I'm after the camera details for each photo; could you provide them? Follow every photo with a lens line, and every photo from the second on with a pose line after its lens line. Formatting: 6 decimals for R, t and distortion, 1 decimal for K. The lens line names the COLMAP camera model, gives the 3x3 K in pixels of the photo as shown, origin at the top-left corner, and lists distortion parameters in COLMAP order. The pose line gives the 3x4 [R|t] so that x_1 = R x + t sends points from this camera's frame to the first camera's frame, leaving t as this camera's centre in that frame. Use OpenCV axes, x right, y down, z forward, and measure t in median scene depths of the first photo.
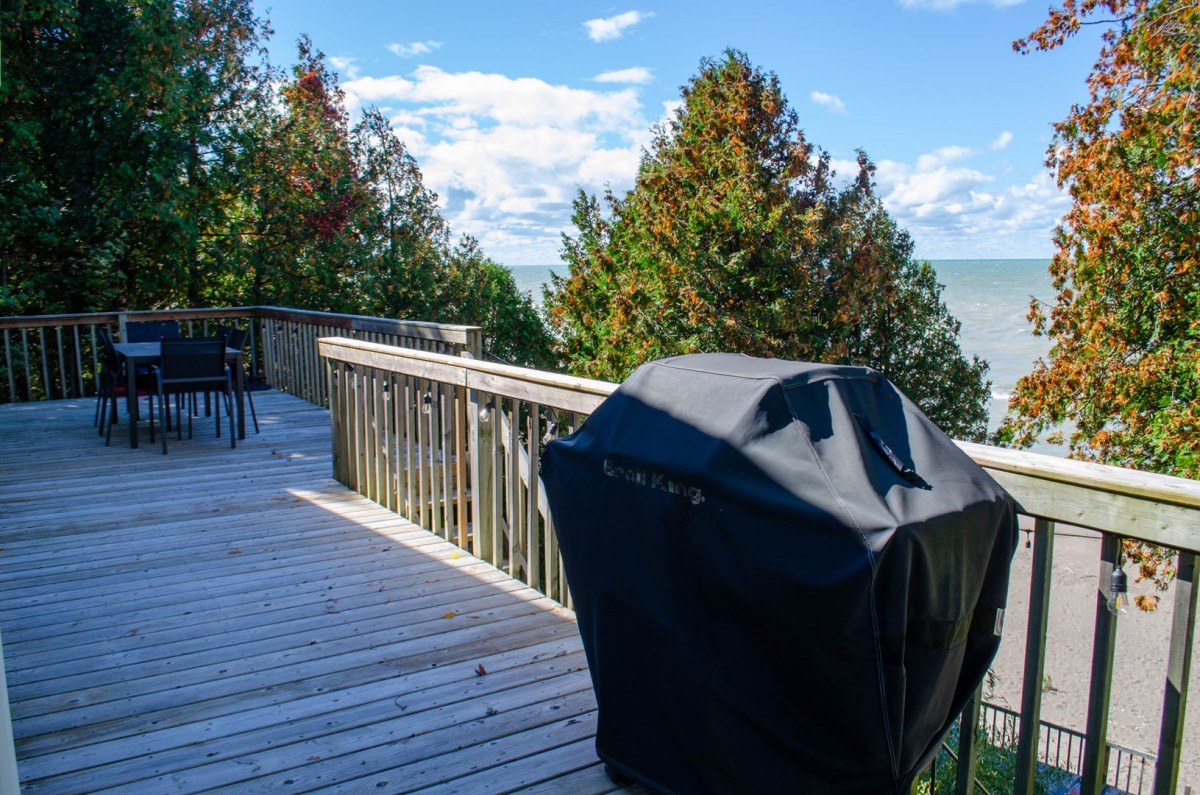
lens RADIAL K [[966.4, 0, 605.2], [0, 966.4, 397.9], [0, 0, 1]] dist [-0.087272, 0.007301]
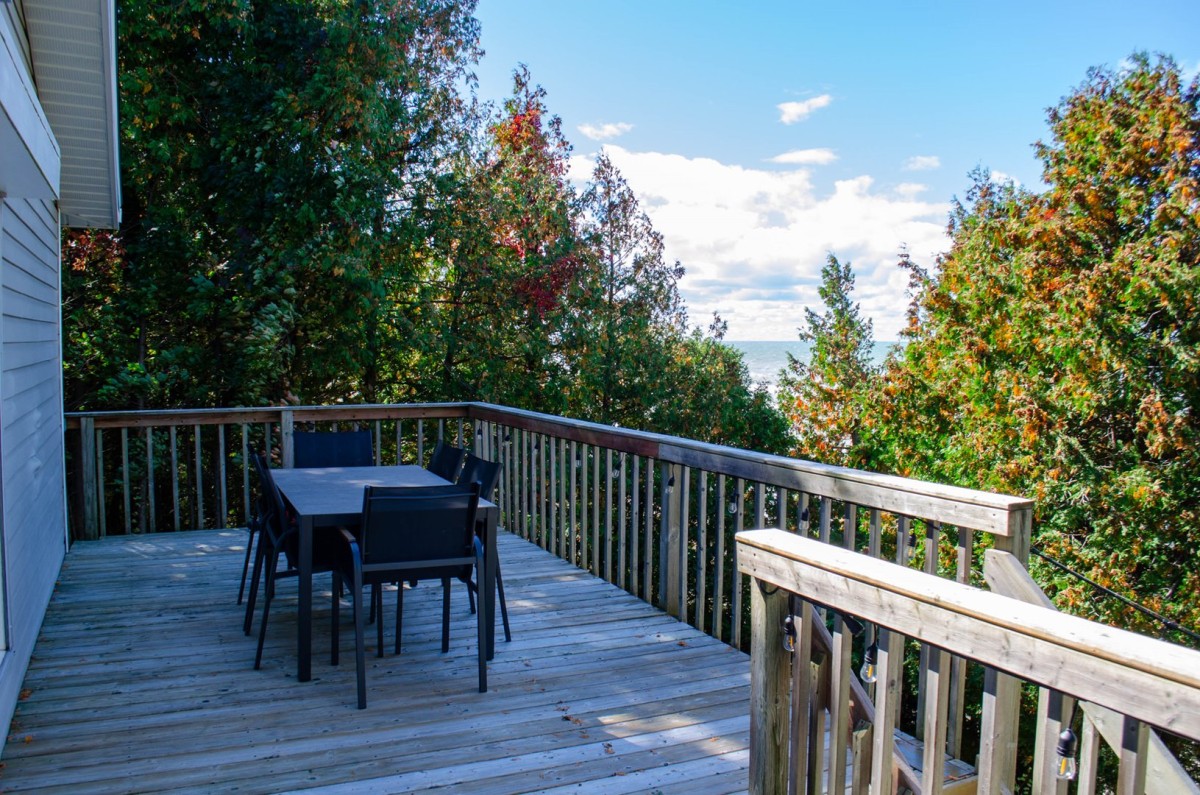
lens RADIAL K [[912.1, 0, 599.0], [0, 912.1, 370.3], [0, 0, 1]] dist [-0.075386, 0.012847]
pose [[0.991677, 0.019037, -0.127333, -0.151508], [-0.031881, 0.994516, -0.099606, -0.045573], [0.124739, 0.102837, 0.986846, 0.279204]]
